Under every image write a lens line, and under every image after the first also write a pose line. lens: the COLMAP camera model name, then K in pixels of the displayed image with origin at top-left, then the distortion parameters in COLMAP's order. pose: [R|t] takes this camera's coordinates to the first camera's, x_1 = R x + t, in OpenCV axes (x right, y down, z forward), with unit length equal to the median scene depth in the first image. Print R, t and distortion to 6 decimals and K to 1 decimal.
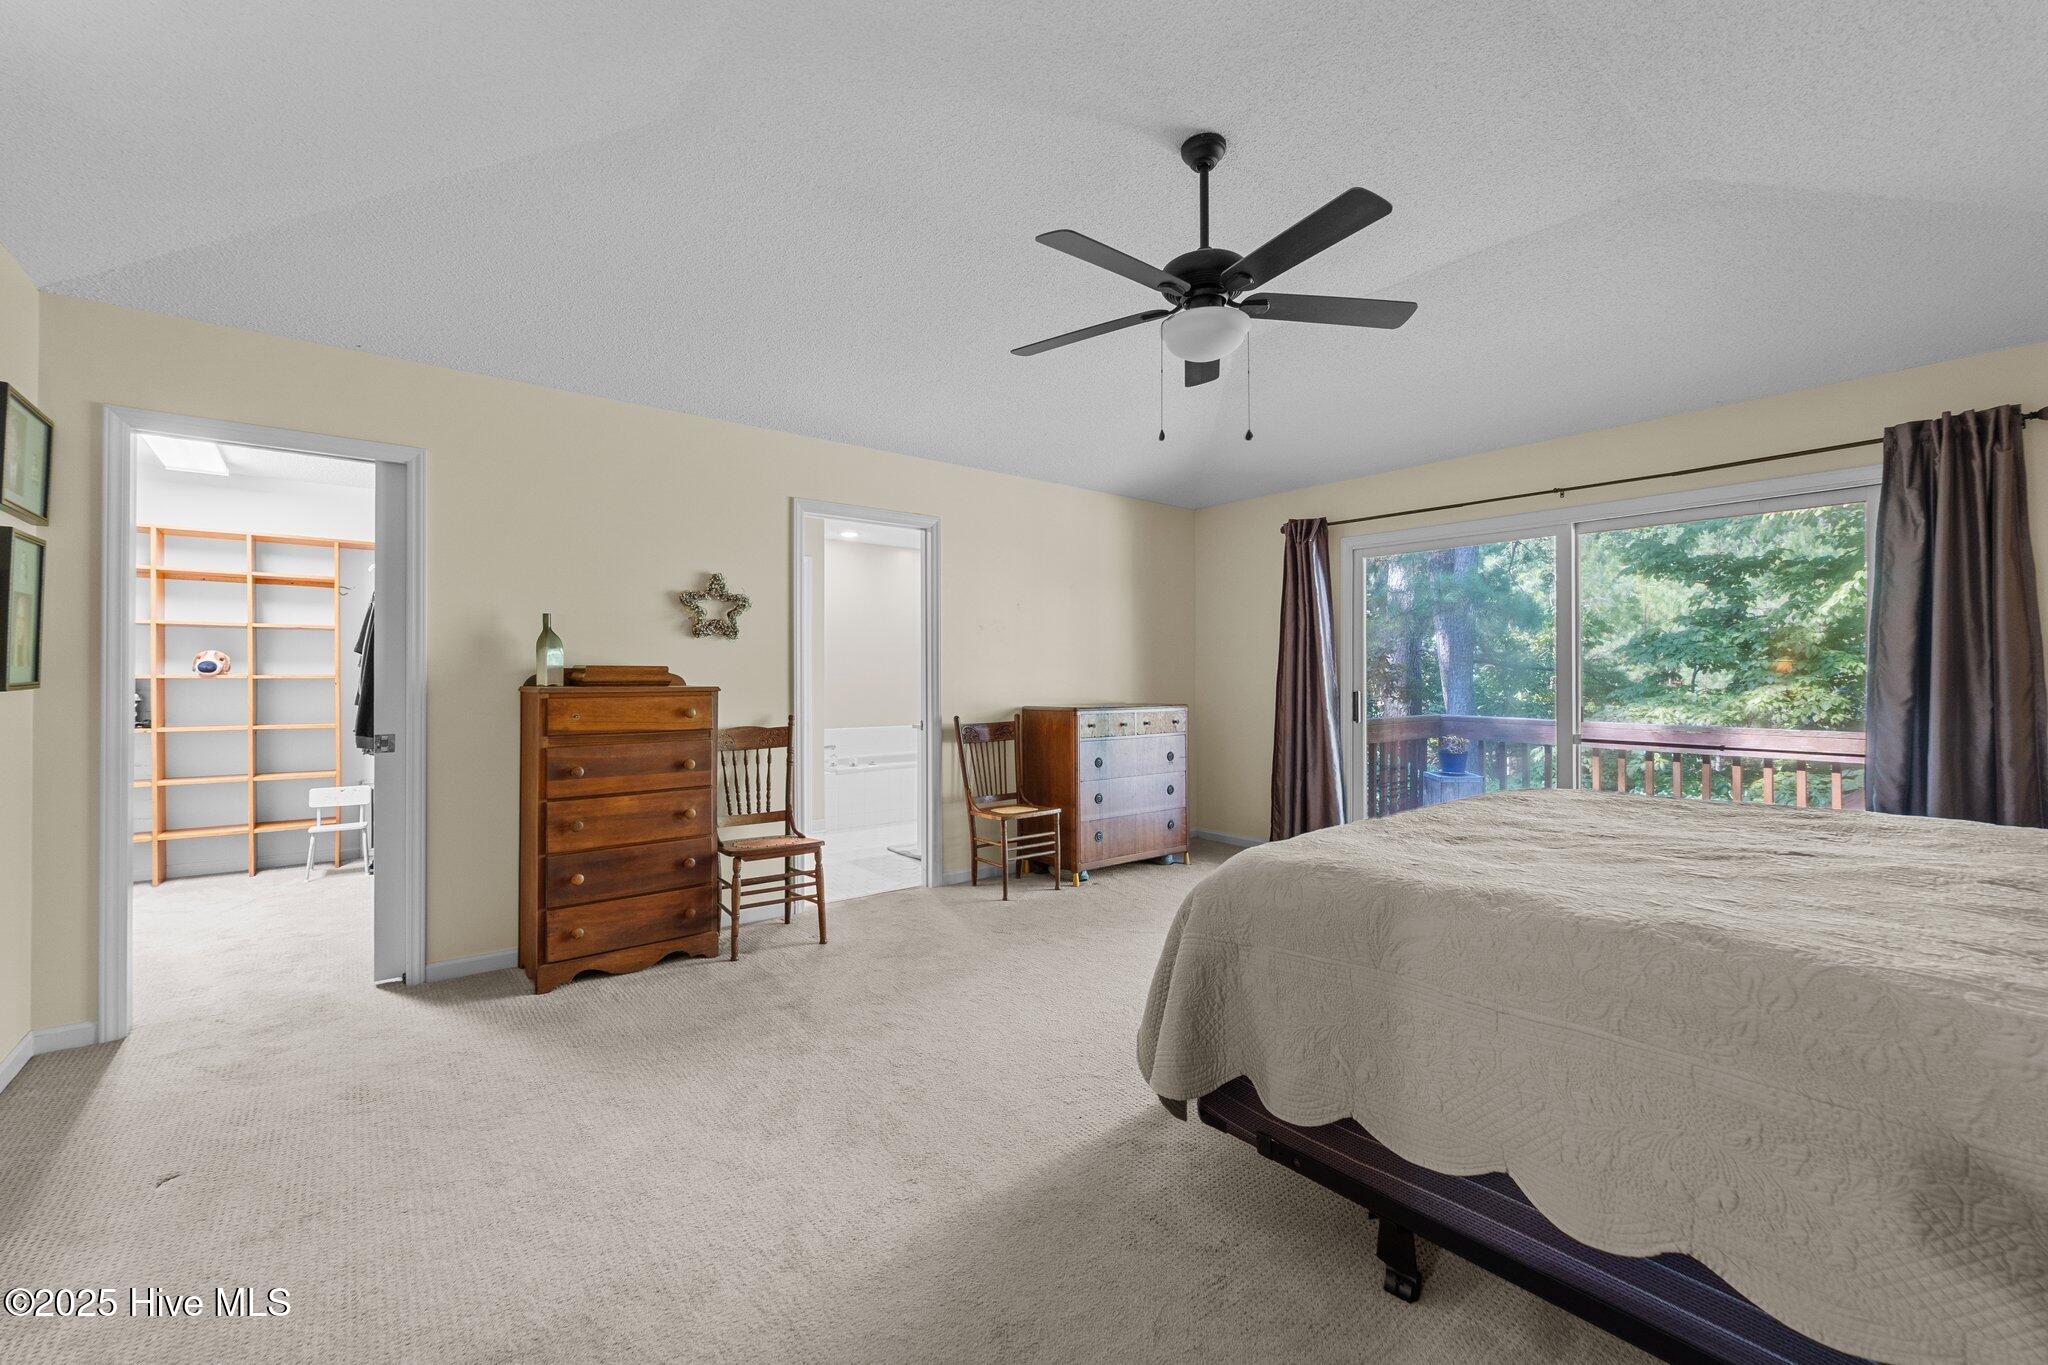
lens RADIAL K [[838.9, 0, 1015.0], [0, 838.9, 678.0], [0, 0, 1]] dist [0.002384, -0.000815]
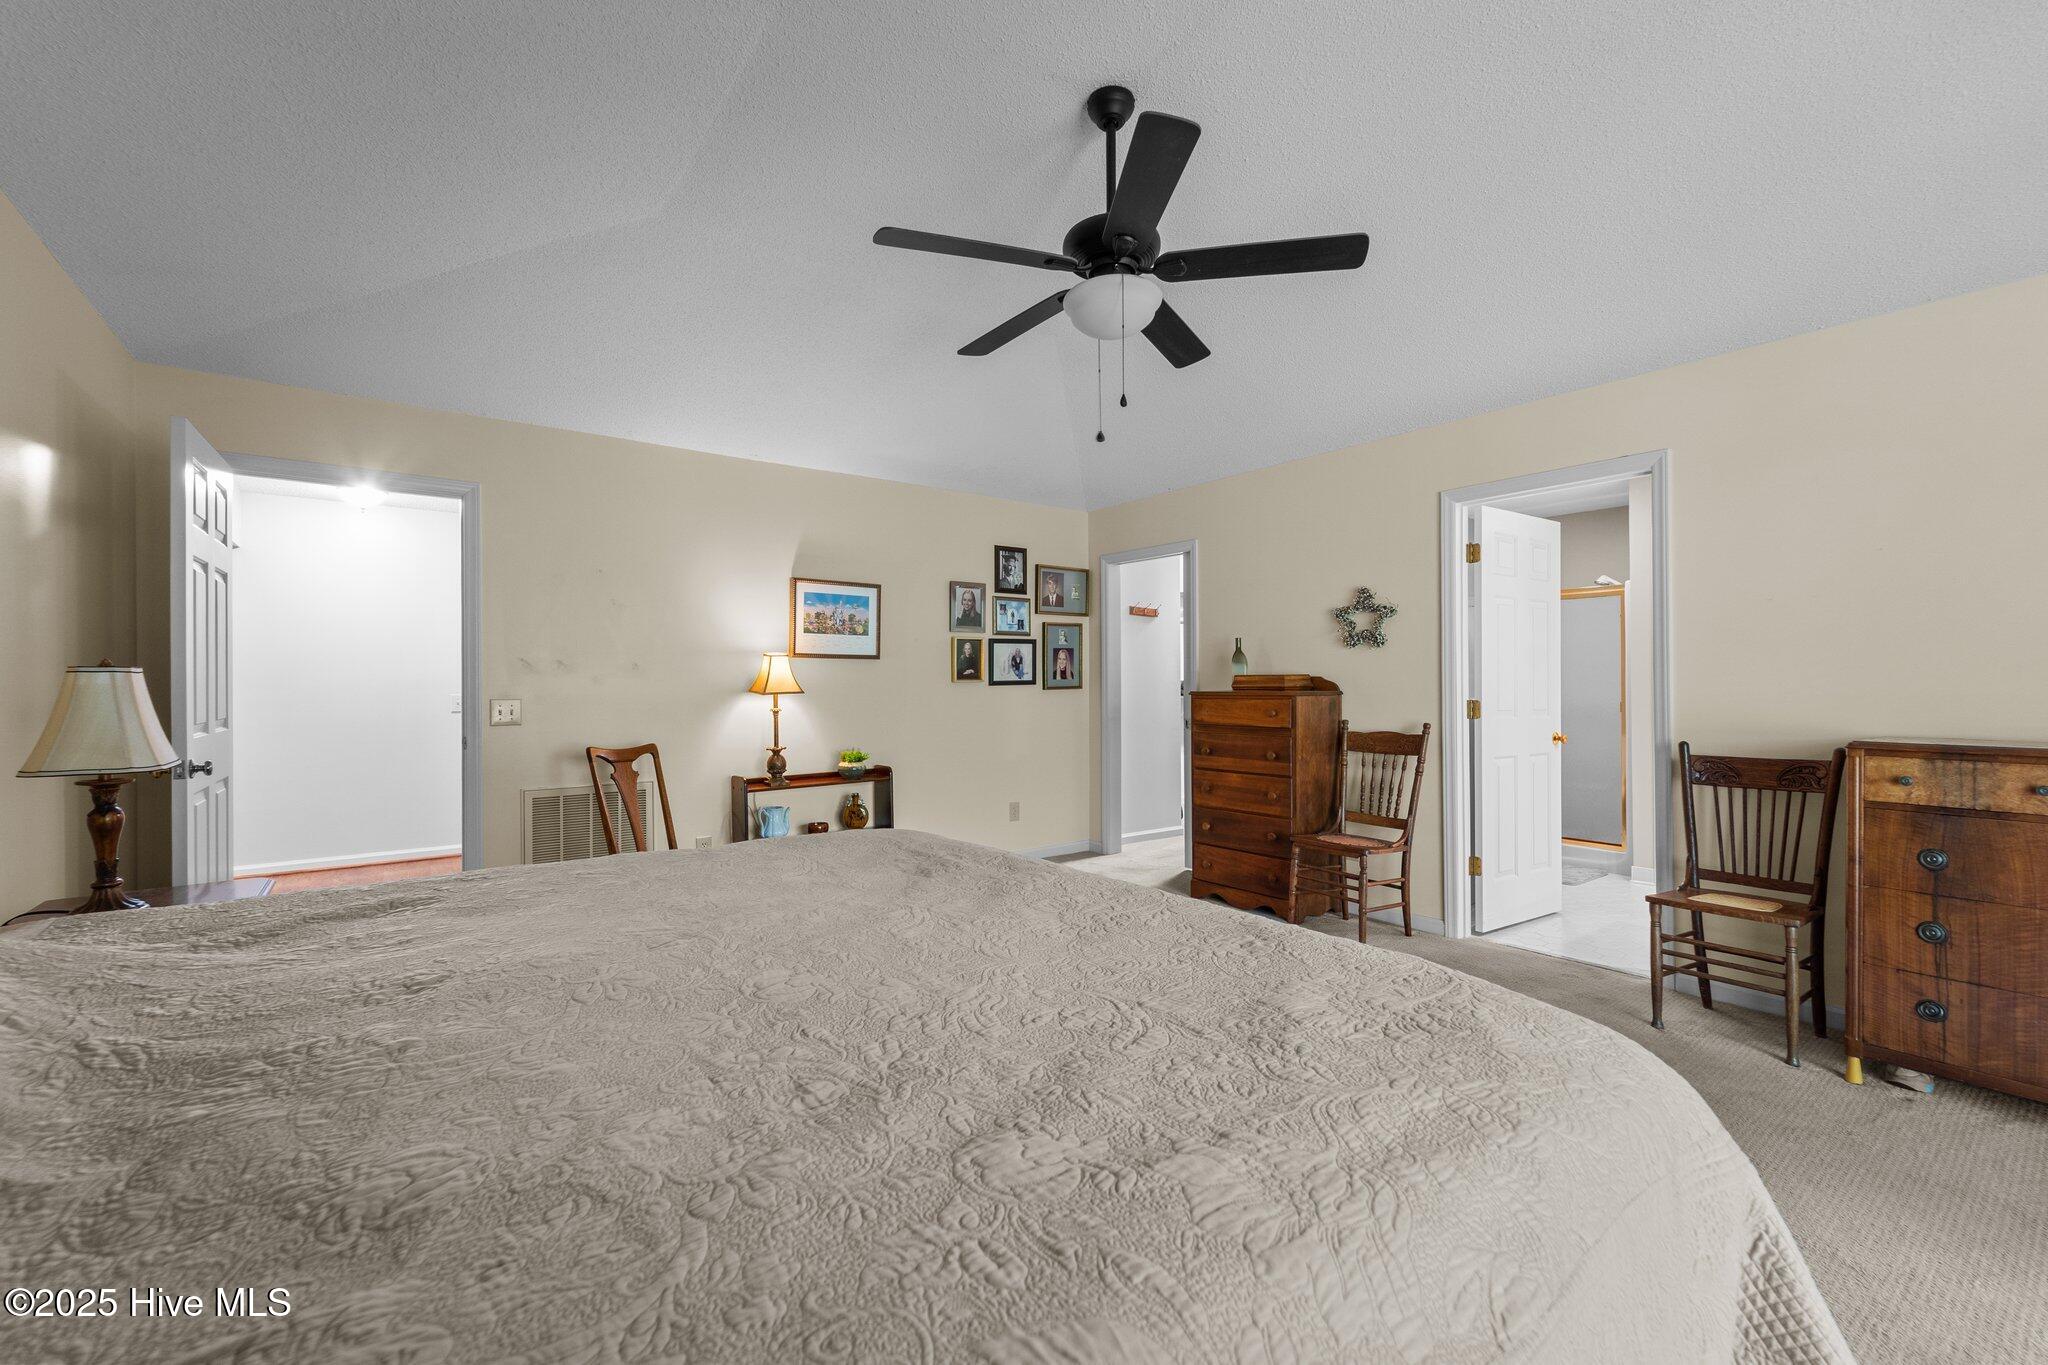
lens RADIAL K [[838.9, 0, 1012.6], [0, 838.9, 683.8], [0, 0, 1]] dist [0.002384, -0.000815]
pose [[-0.049592, 0.003243, -0.998764, 0.749965], [0.008564, 0.999959, 0.002822, -0.007594], [0.998733, -0.008414, -0.049618, 0.609214]]
